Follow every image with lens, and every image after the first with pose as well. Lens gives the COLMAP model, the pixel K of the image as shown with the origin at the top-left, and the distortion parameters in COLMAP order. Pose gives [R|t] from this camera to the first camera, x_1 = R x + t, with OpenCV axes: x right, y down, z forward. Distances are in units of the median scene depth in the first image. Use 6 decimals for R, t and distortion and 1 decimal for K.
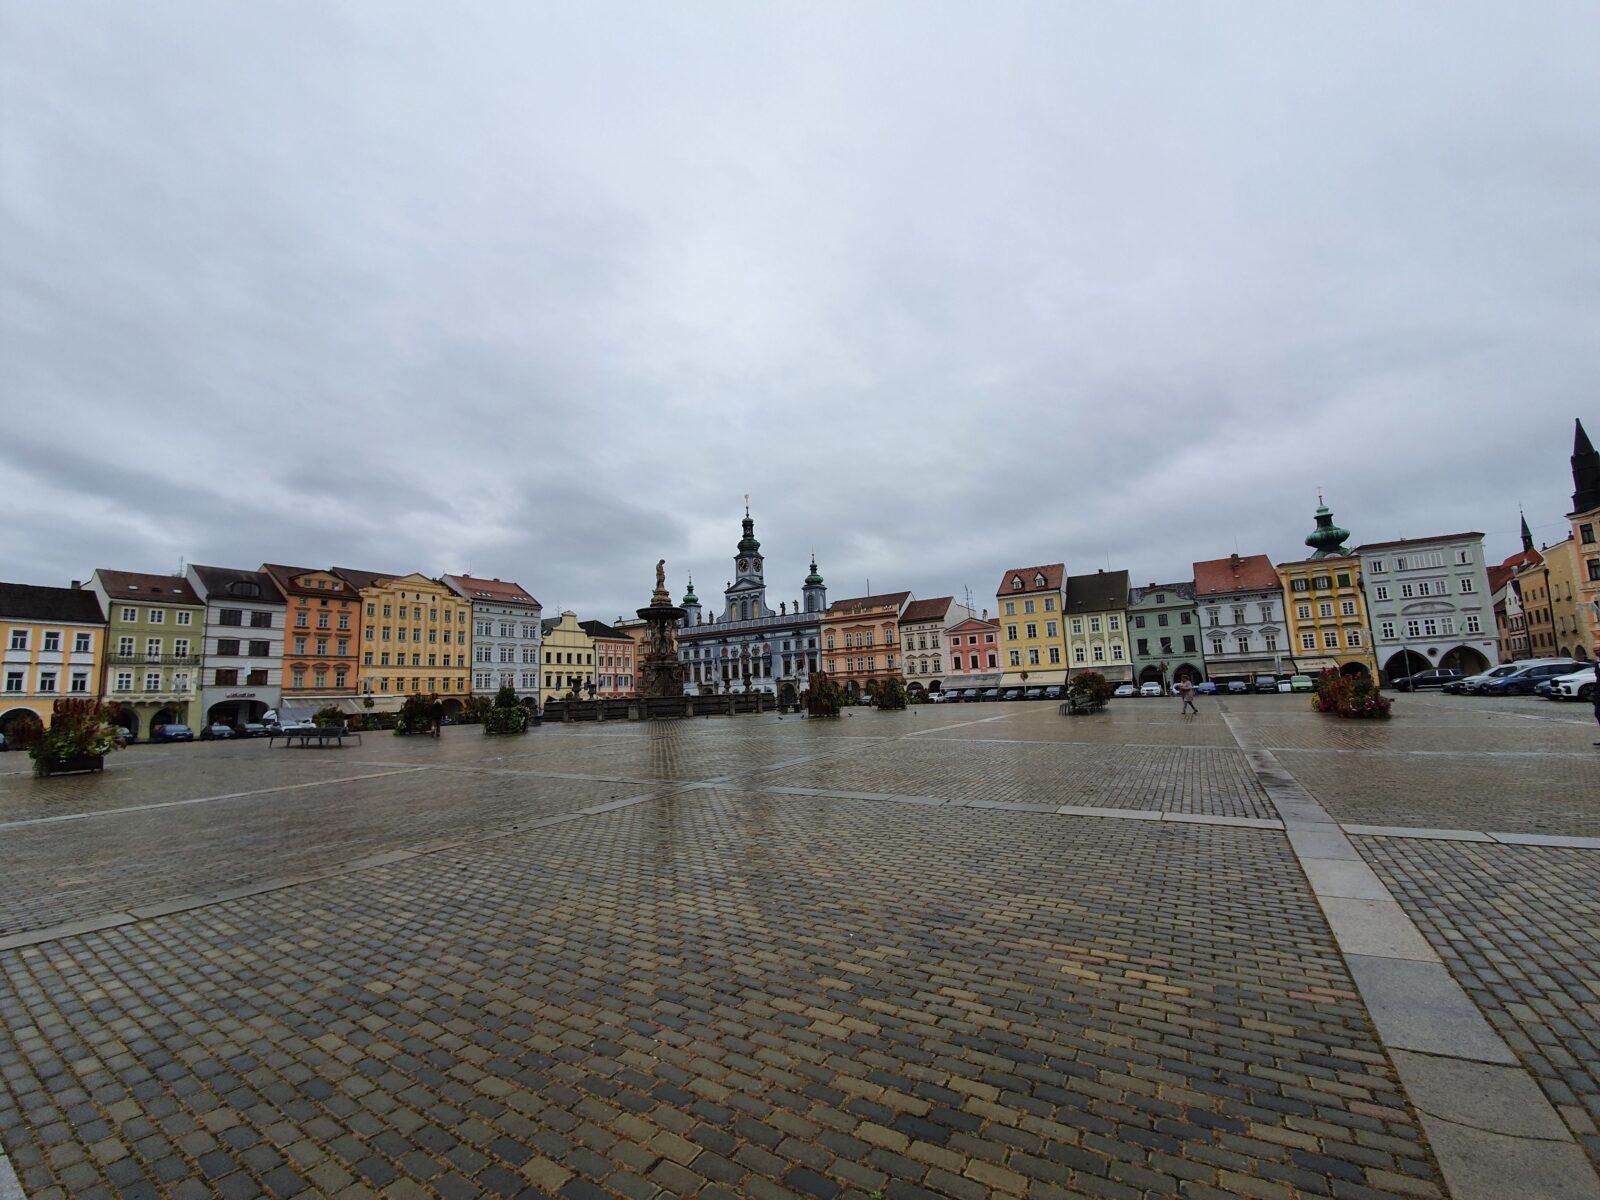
lens RADIAL K [[604.7, 0, 793.2], [0, 604.7, 602.6], [0, 0, 1]] dist [-0.038280, -0.000275]
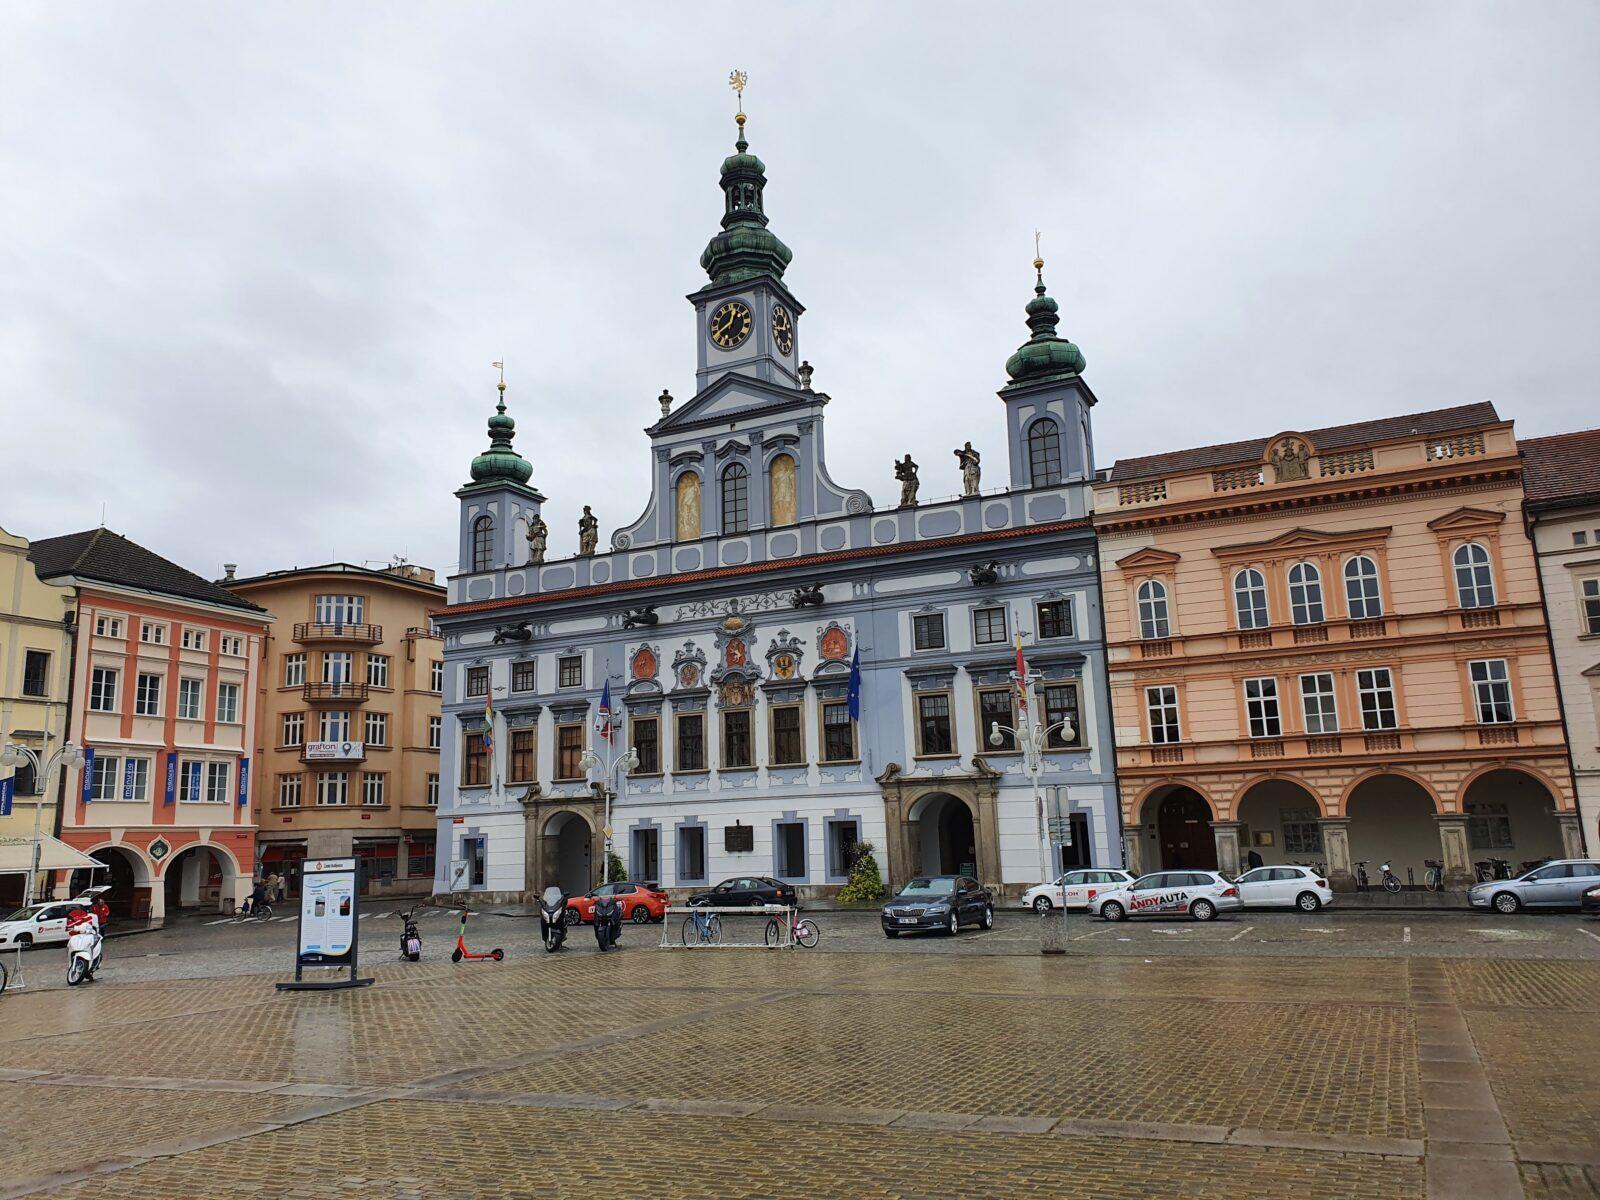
lens RADIAL K [[1243.4, 0, 774.1], [0, 1243.4, 570.5], [0, 0, 1]] dist [0.072011, -0.084409]
pose [[0.994291, 0.034219, 0.101067, -0.124619], [-0.027176, 0.997158, -0.070260, 0.085570], [-0.103184, 0.067113, 0.992396, 0.535710]]
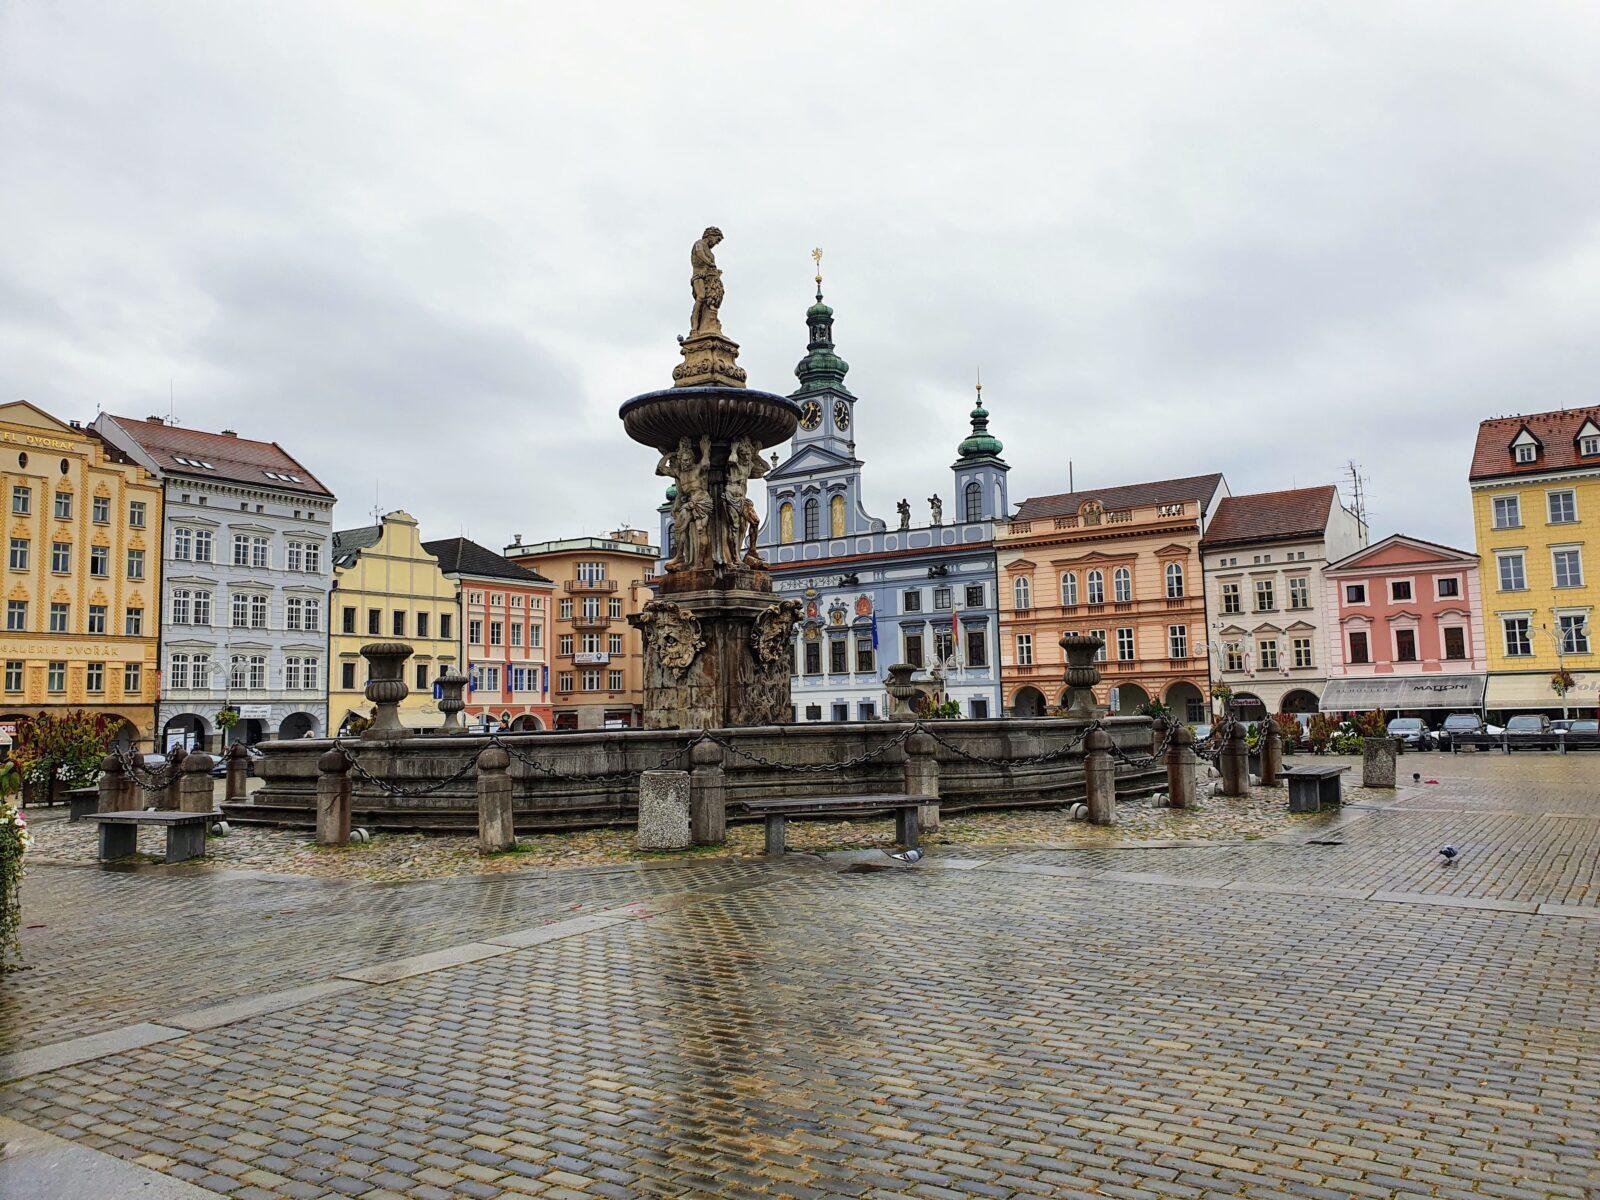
lens RADIAL K [[1197.8, 0, 825.0], [0, 1197.8, 559.2], [0, 0, 1]] dist [0.181779, -0.442526]
pose [[0.999584, 0.016312, -0.023787, -0.054431], [-0.015828, 0.999666, 0.020421, 0.026214], [0.024112, -0.020036, 0.999508, 0.157510]]
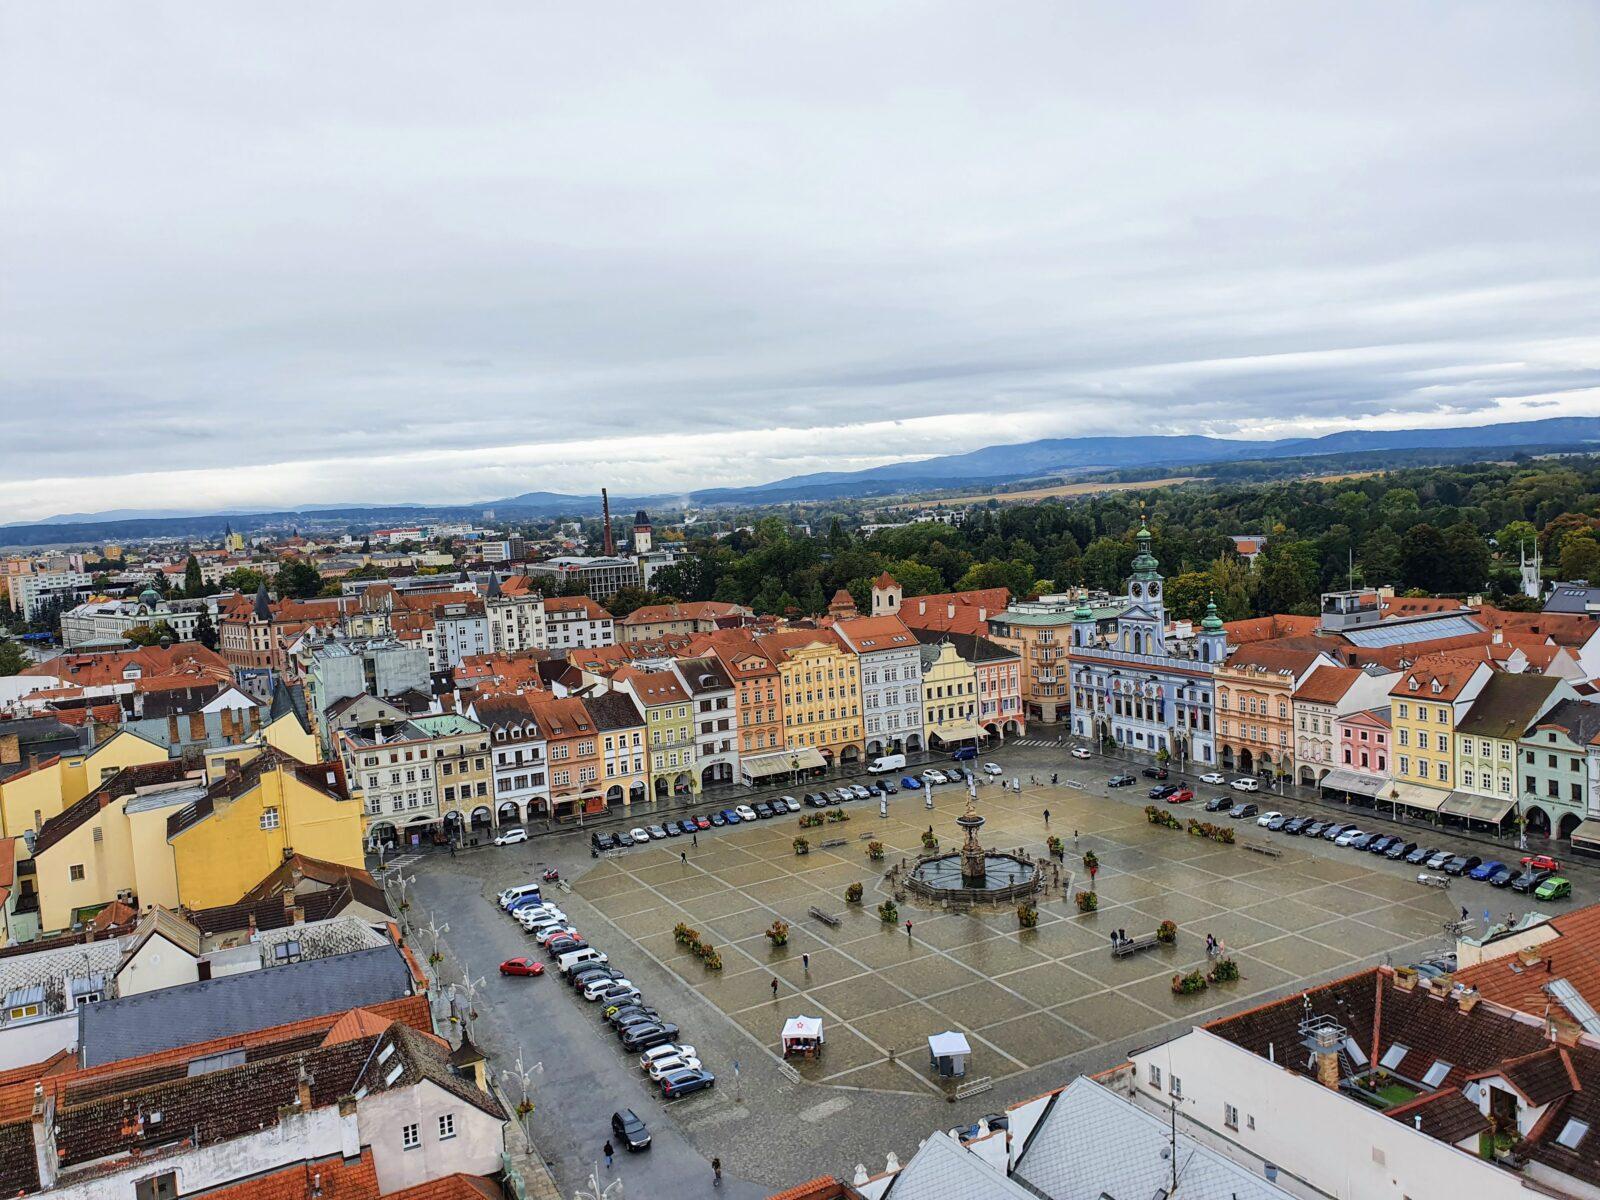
lens RADIAL K [[1243.4, 0, 774.1], [0, 1243.4, 570.5], [0, 0, 1]] dist [0.072011, -0.084409]
pose [[0.864060, 0.027836, -0.502618, 0.403313], [0.082099, 0.977308, 0.195263, -0.527172], [0.496648, -0.209984, 0.842168, -0.829435]]
